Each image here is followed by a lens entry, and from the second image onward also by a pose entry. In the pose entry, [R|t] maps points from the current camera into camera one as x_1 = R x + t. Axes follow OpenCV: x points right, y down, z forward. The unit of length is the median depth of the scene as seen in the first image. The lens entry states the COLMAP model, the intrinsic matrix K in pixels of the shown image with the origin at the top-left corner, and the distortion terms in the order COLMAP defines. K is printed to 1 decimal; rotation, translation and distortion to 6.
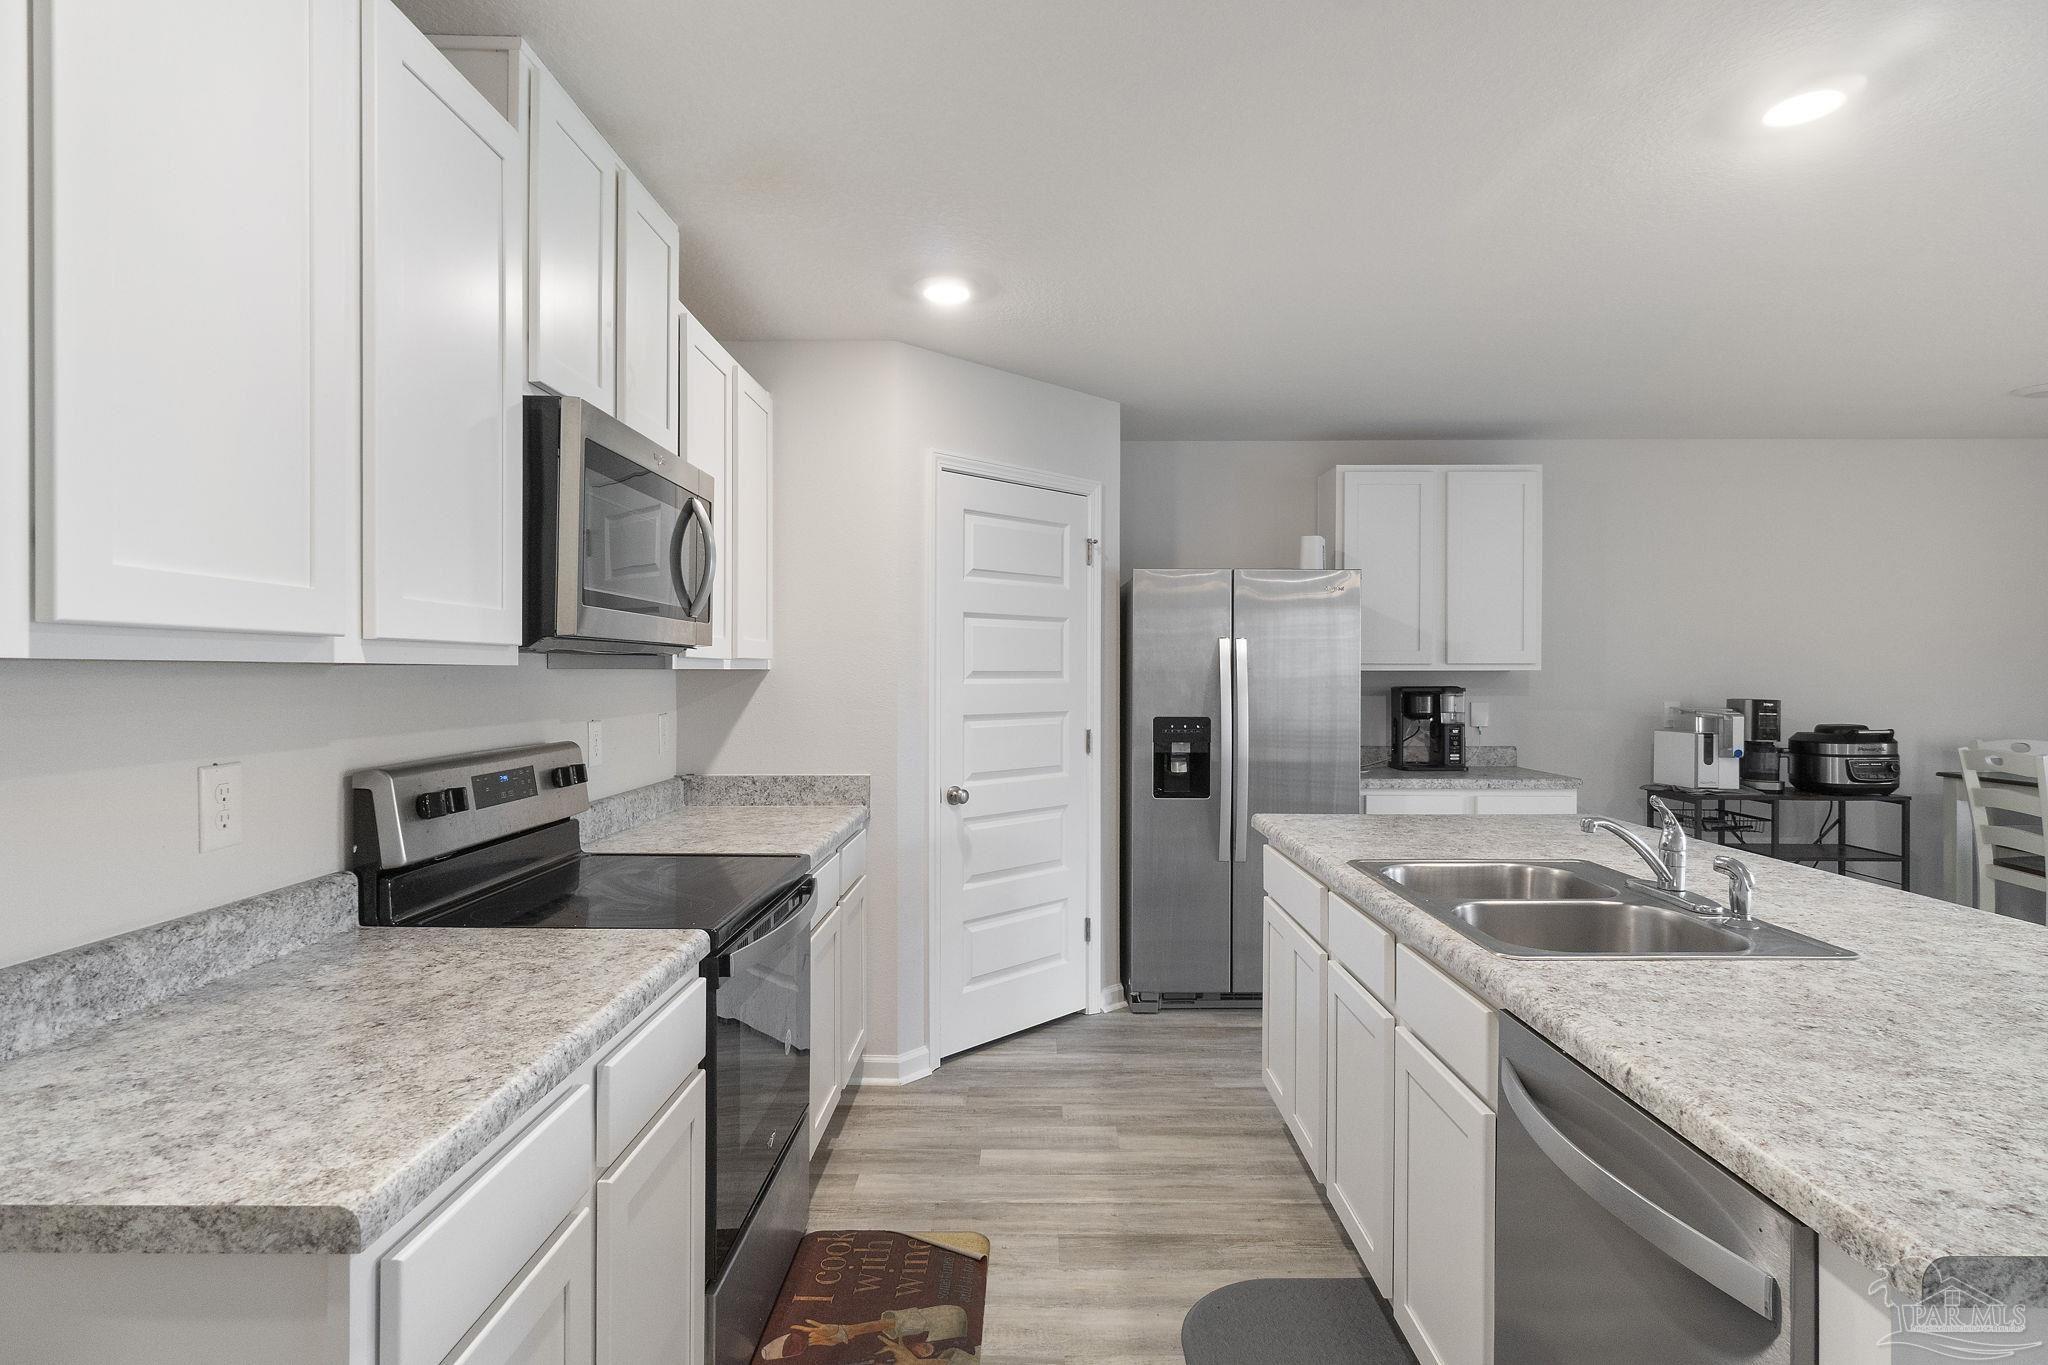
lens RADIAL K [[1065.0, 0, 1025.1], [0, 1065.0, 664.1], [0, 0, 1]] dist [0.000096, -0.000064]
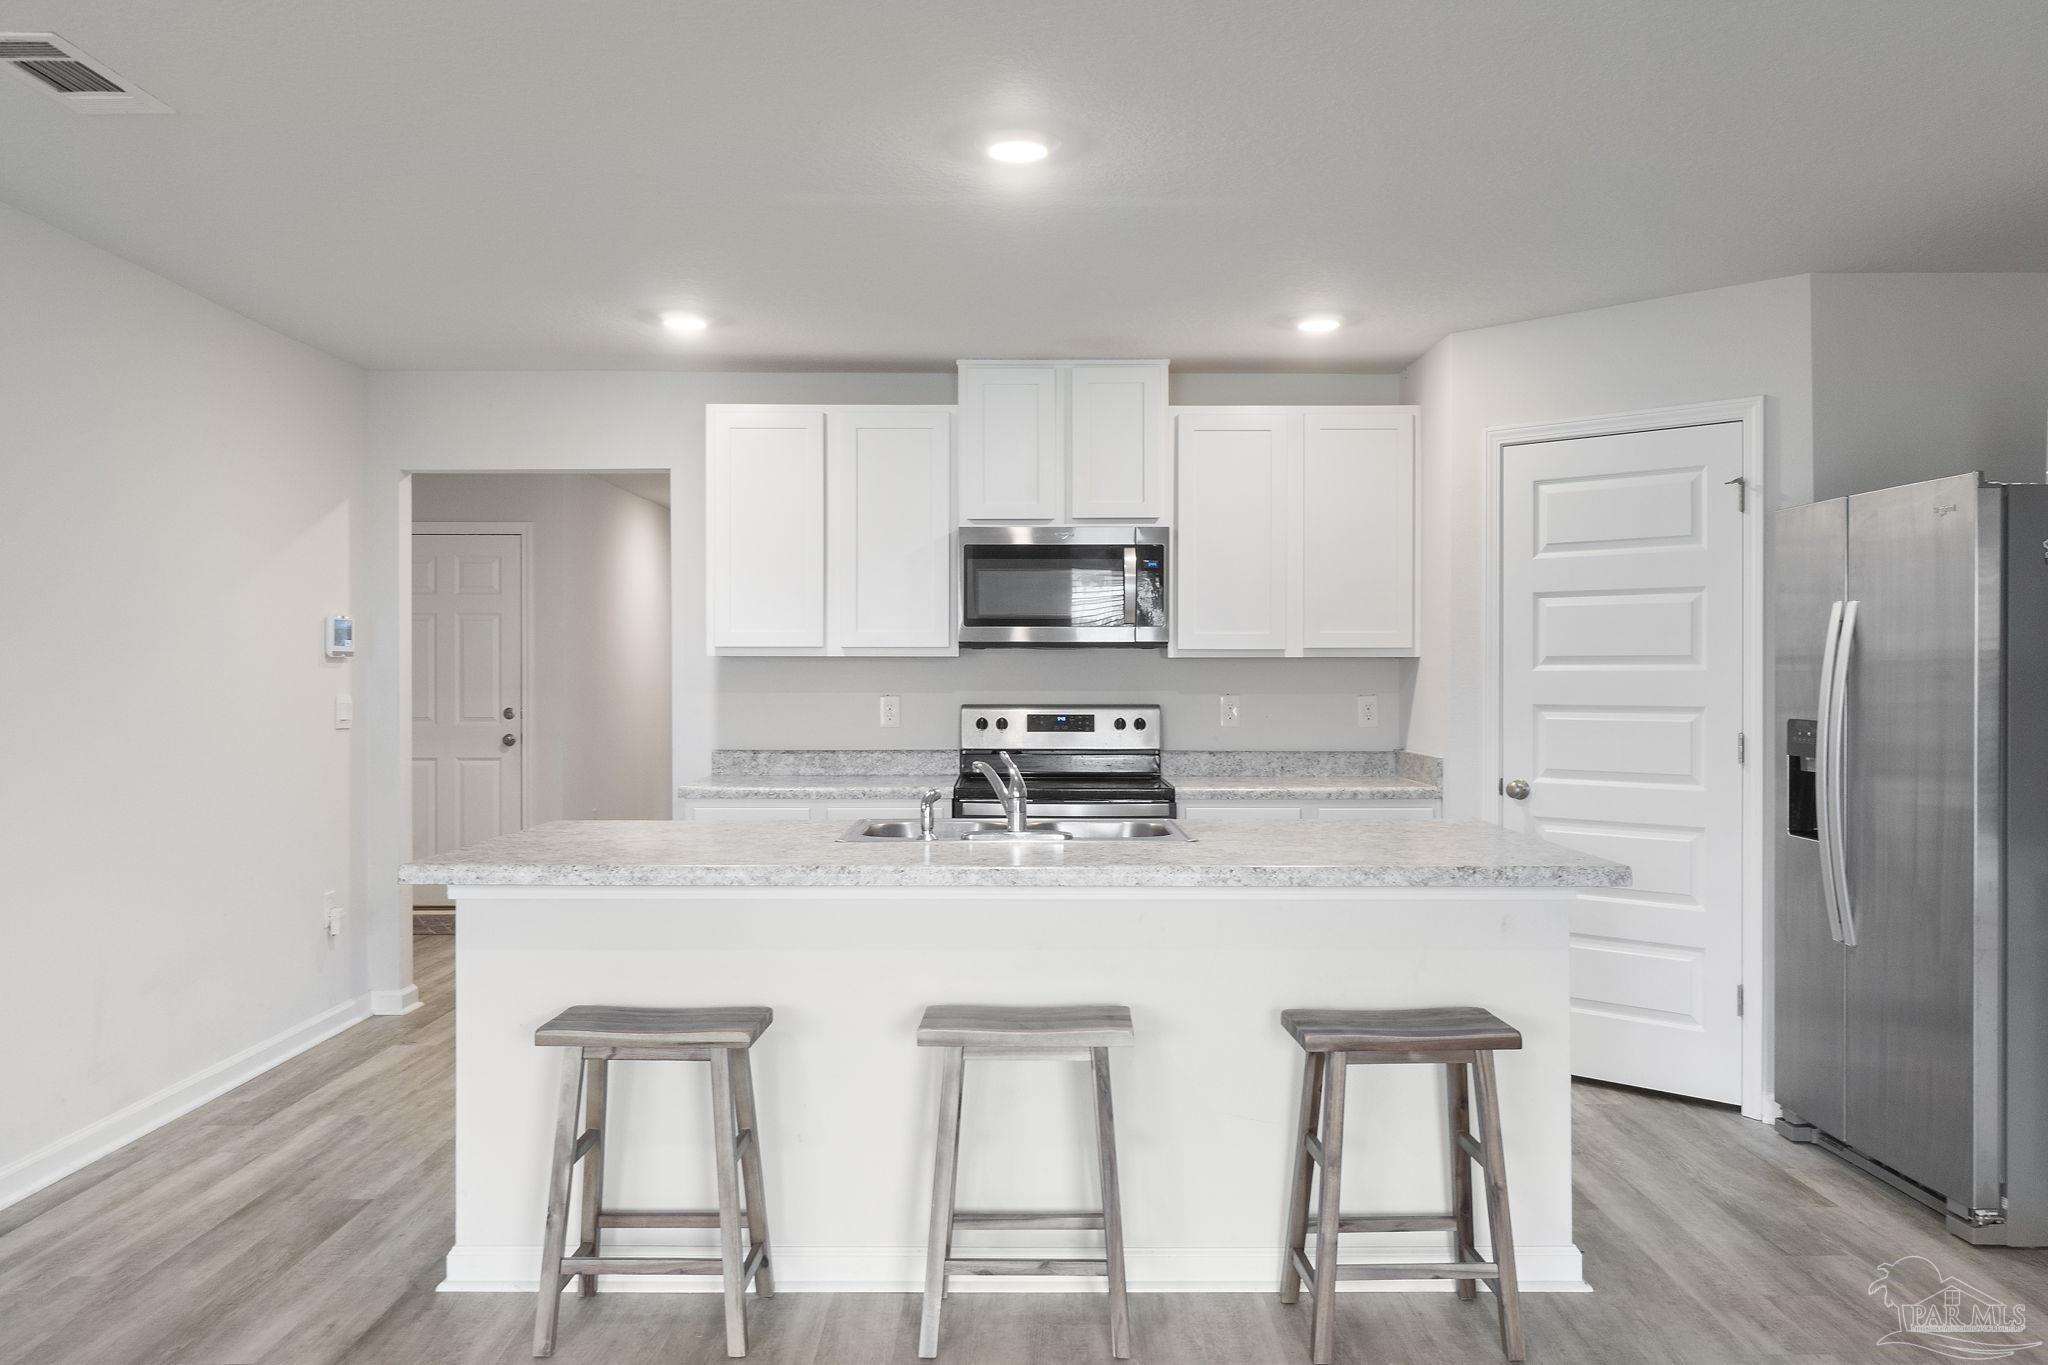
lens RADIAL K [[1548.4, 0, 1034.0], [0, 1548.4, 677.8], [0, 0, 1]] dist [0.005748, -0.004898]
pose [[0.008104, -0.002016, -0.999965, 1.271148], [0.006152, 0.999979, -0.001967, 0.024607], [0.999948, -0.006136, 0.008117, 0.550101]]
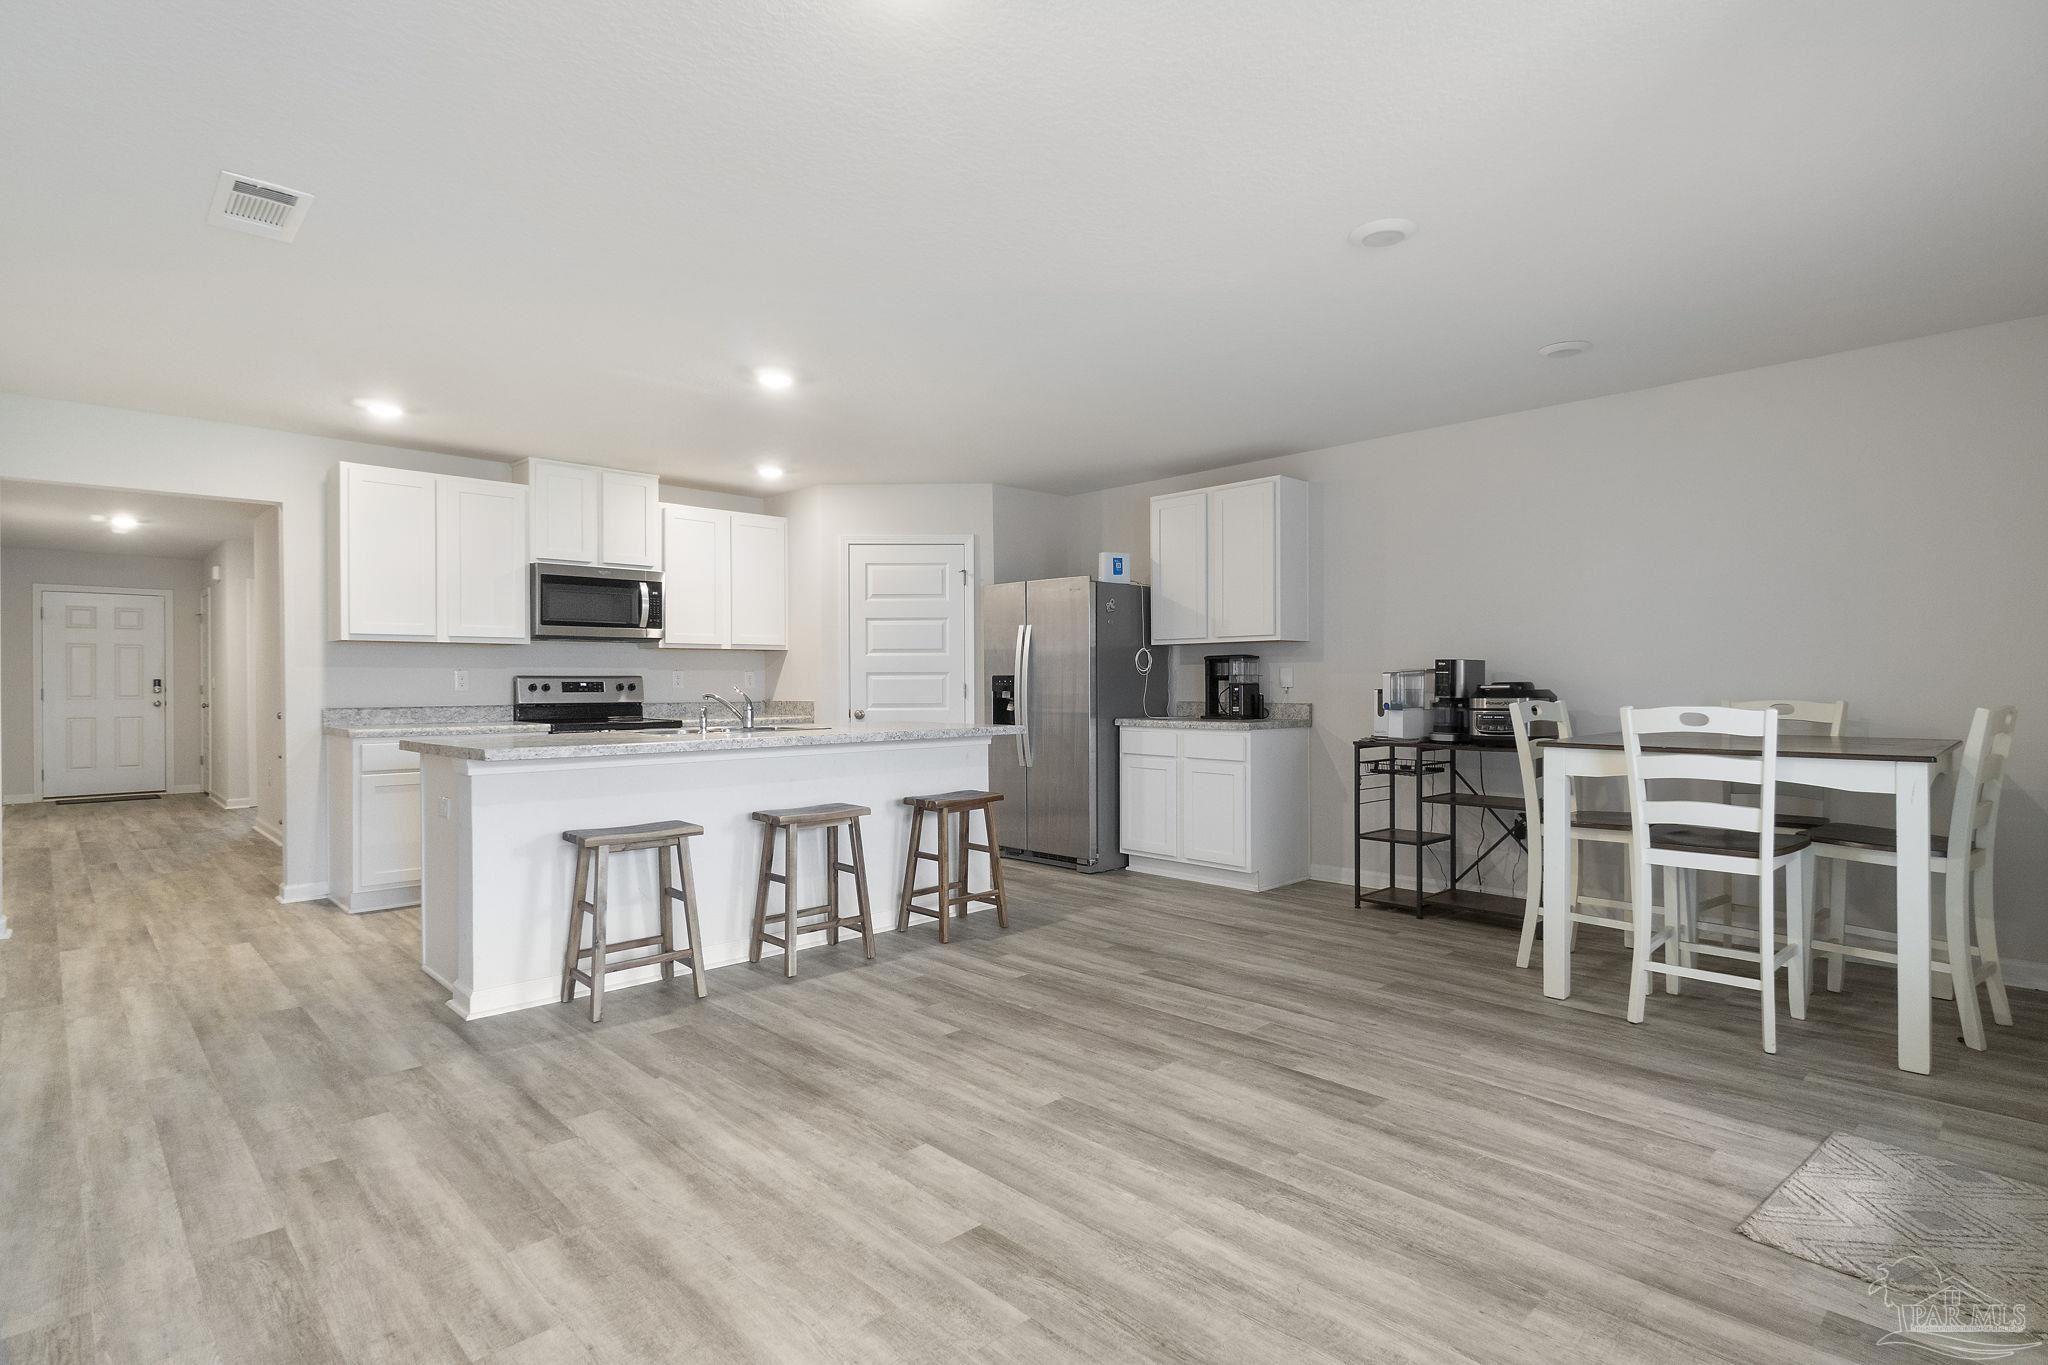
lens RADIAL K [[1018.0, 0, 1020.0], [0, 1018.0, 682.0], [0, 0, 1]] dist [0.001396, 0.000010]
pose [[0.697731, -0.003596, -0.716351, 1.412956], [0.009620, 0.999944, 0.004351, 0.058999], [0.716296, -0.009927, 0.697726, -0.065214]]
